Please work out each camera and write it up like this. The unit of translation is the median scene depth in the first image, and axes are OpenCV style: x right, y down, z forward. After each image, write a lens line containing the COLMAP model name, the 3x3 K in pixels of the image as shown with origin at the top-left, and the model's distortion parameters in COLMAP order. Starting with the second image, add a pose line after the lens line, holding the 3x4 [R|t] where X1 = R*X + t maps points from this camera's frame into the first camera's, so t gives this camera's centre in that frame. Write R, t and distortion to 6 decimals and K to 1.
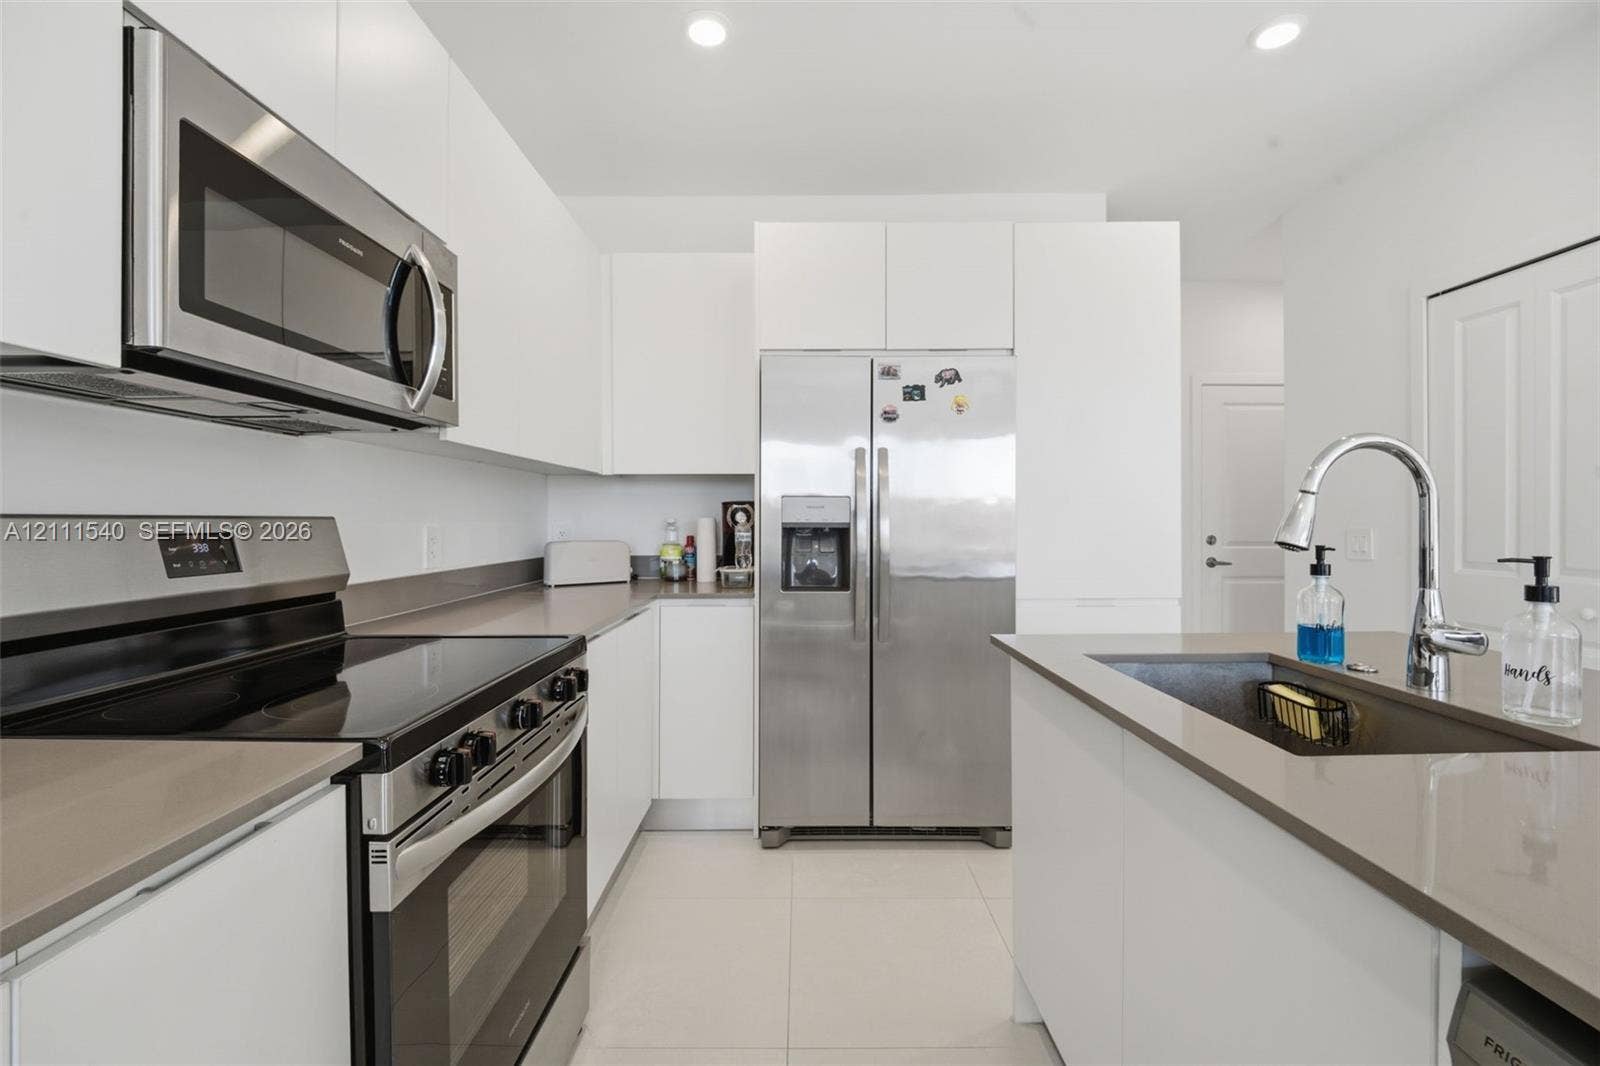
lens RADIAL K [[685.4, 0, 792.1], [0, 685.4, 525.5], [0, 0, 1]] dist [-0.006806, -0.006736]
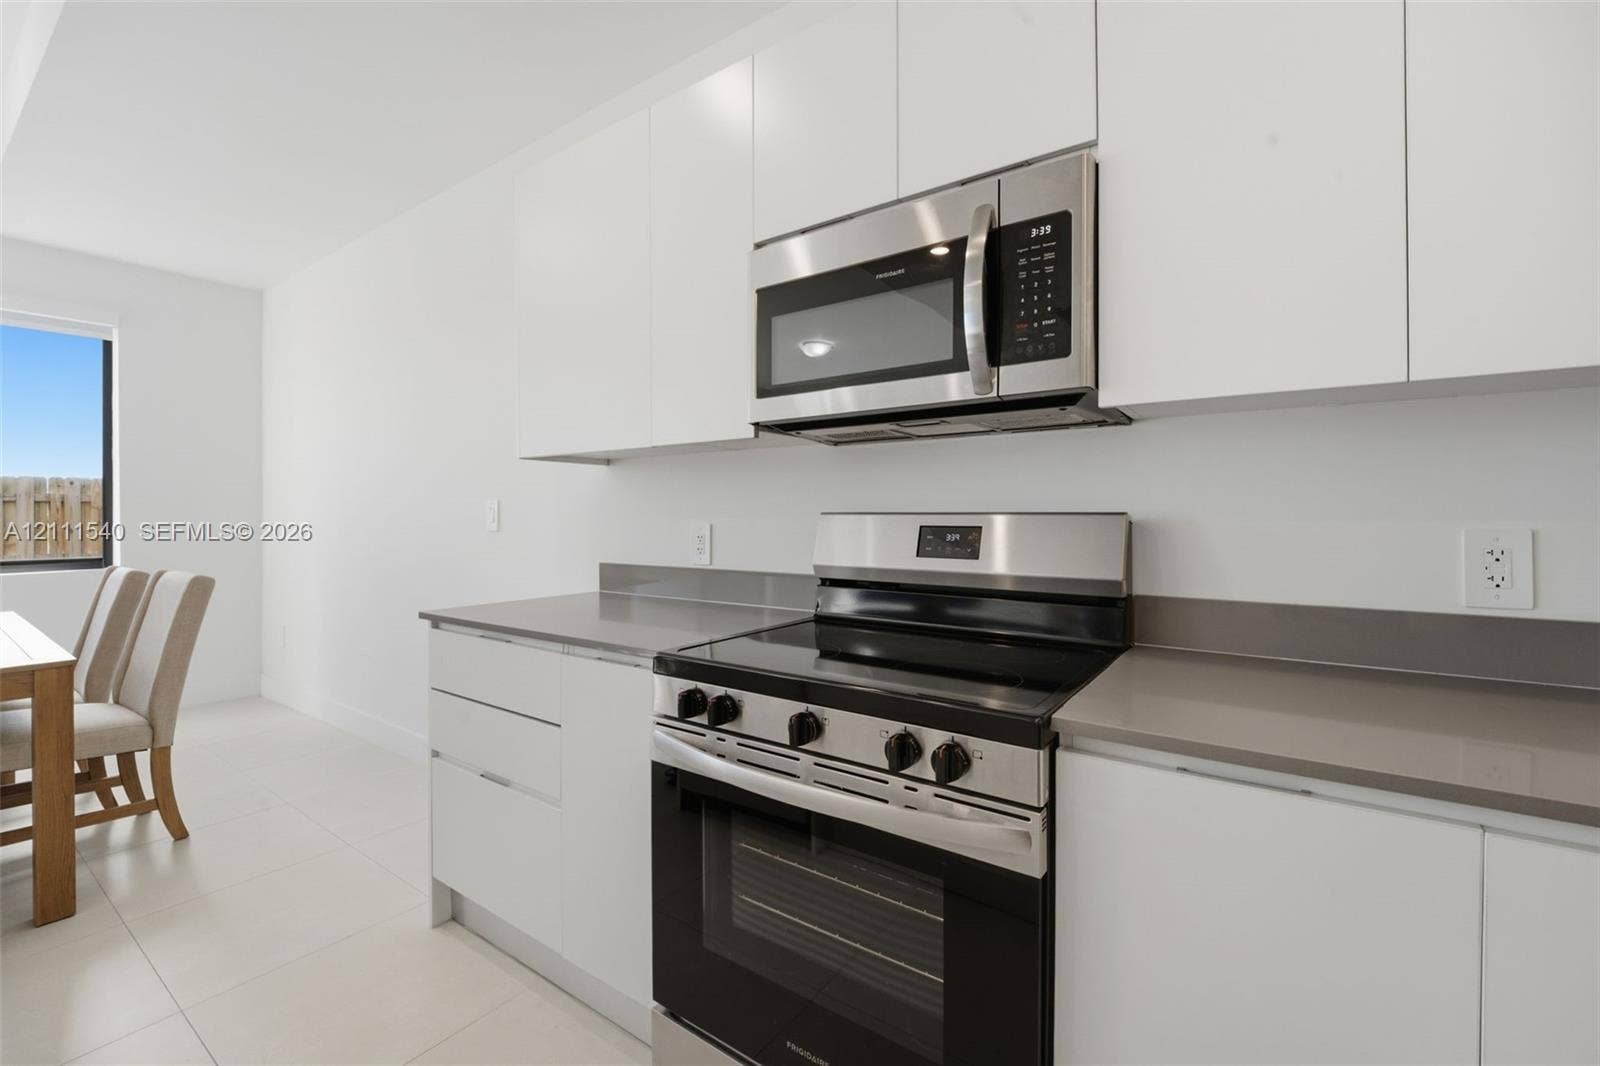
lens RADIAL K [[685.4, 0, 794.4], [0, 685.4, 523.9], [0, 0, 1]] dist [-0.006806, -0.006736]
pose [[-0.557532, 0.011247, -0.830079, 0.399595], [-0.006623, 0.999816, 0.017995, -0.014259], [0.830129, 0.015530, -0.557355, 1.559023]]
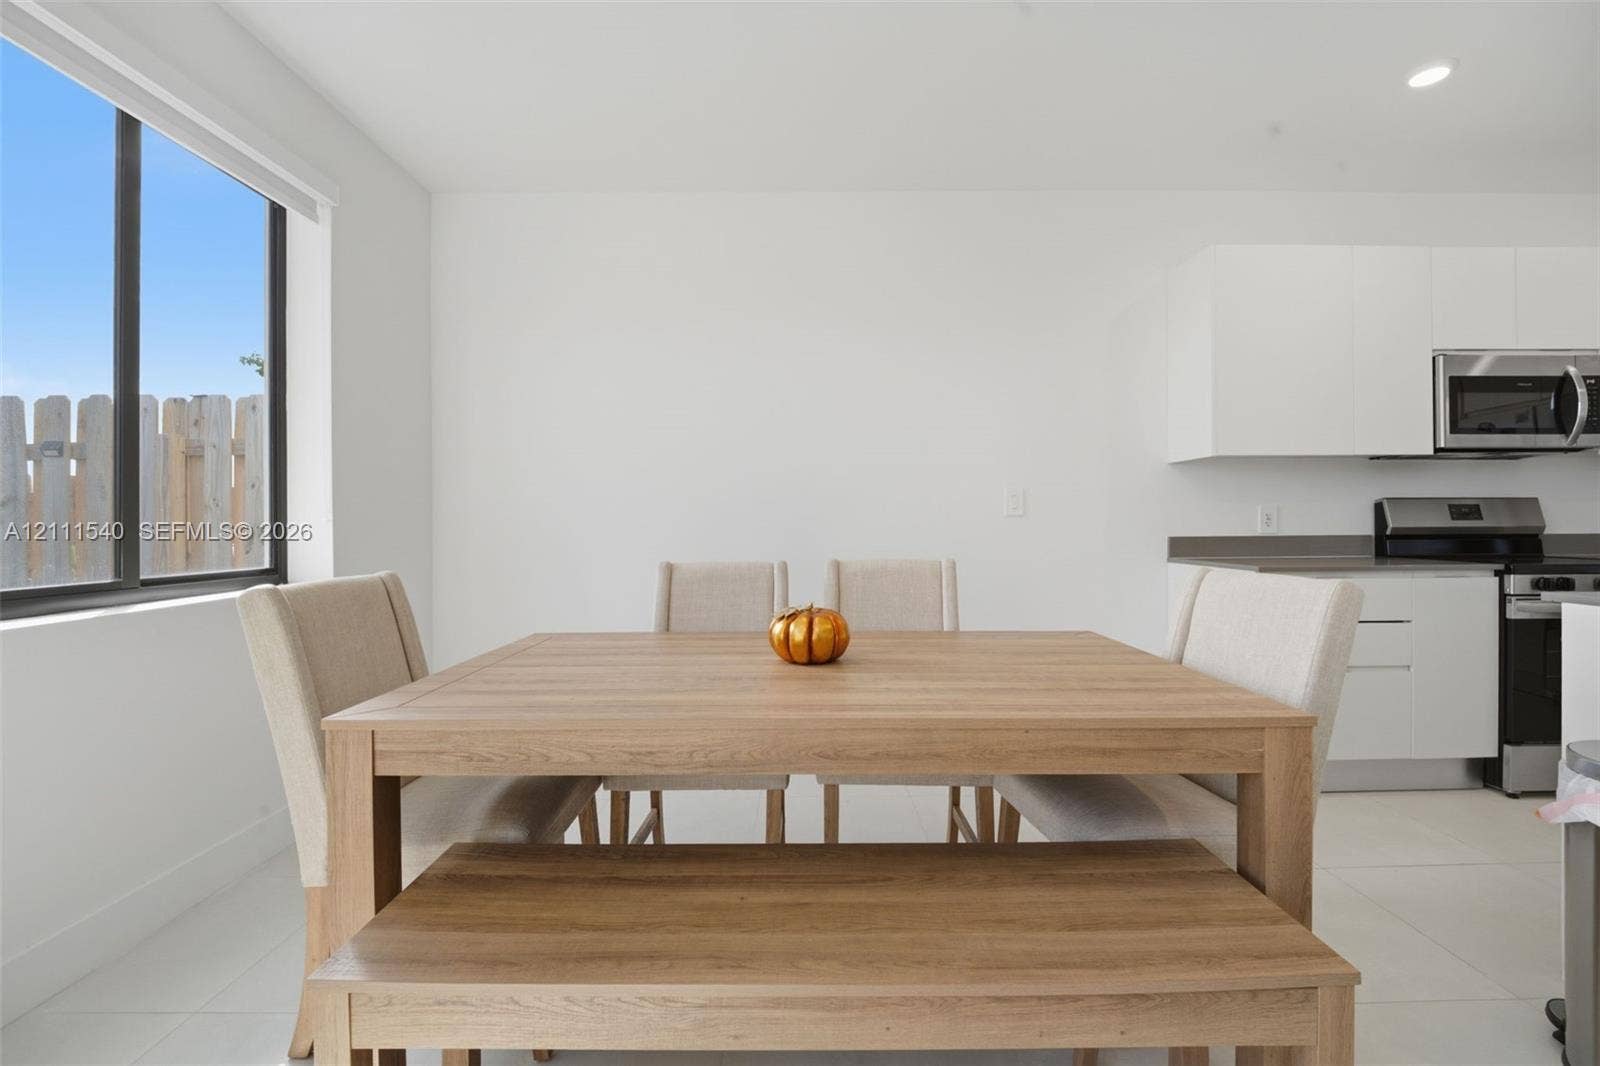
lens RADIAL K [[685.4, 0, 798.7], [0, 685.4, 530.2], [0, 0, 1]] dist [-0.006806, -0.006736]
pose [[0.021710, 0.006761, -0.999741, 1.751796], [-0.001900, 0.999976, 0.006722, 0.104276], [0.999762, 0.001754, 0.021723, -1.694062]]
